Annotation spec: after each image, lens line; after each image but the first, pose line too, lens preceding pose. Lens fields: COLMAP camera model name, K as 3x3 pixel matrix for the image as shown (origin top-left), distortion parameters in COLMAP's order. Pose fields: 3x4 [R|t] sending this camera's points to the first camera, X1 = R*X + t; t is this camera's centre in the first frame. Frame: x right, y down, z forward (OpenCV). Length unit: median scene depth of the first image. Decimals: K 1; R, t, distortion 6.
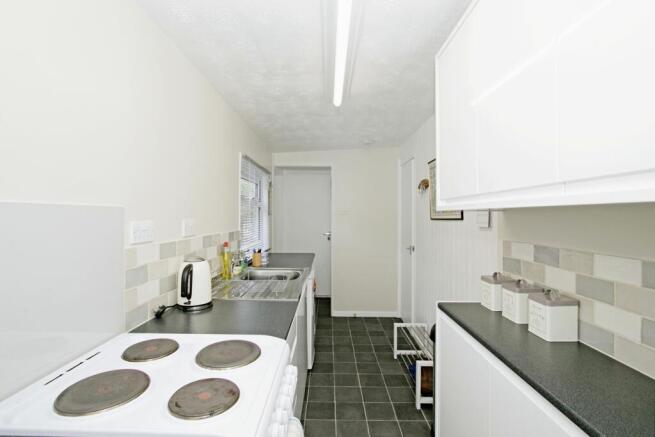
lens RADIAL K [[303.9, 0, 327.4], [0, 303.9, 216.3], [0, 0, 1]] dist [0.000500, 0.000255]
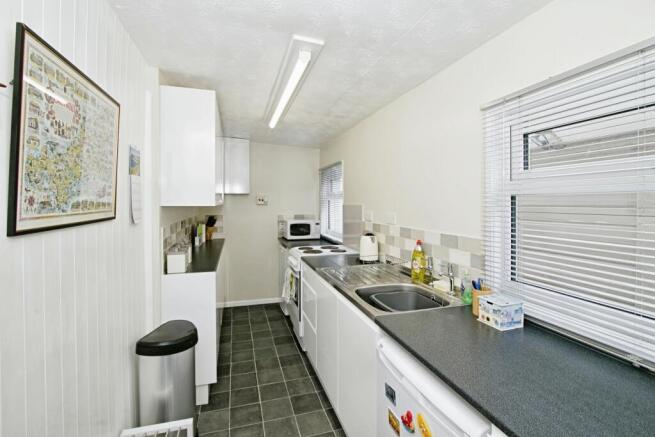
lens RADIAL K [[303.9, 0, 328.0], [0, 303.9, 215.8], [0, 0, 1]] dist [0.000500, 0.000255]
pose [[-0.954646, 0.000954, -0.297741, 0.189225], [-0.002189, 0.999945, 0.010221, -0.001689], [0.297735, 0.010409, -0.954592, 2.032795]]
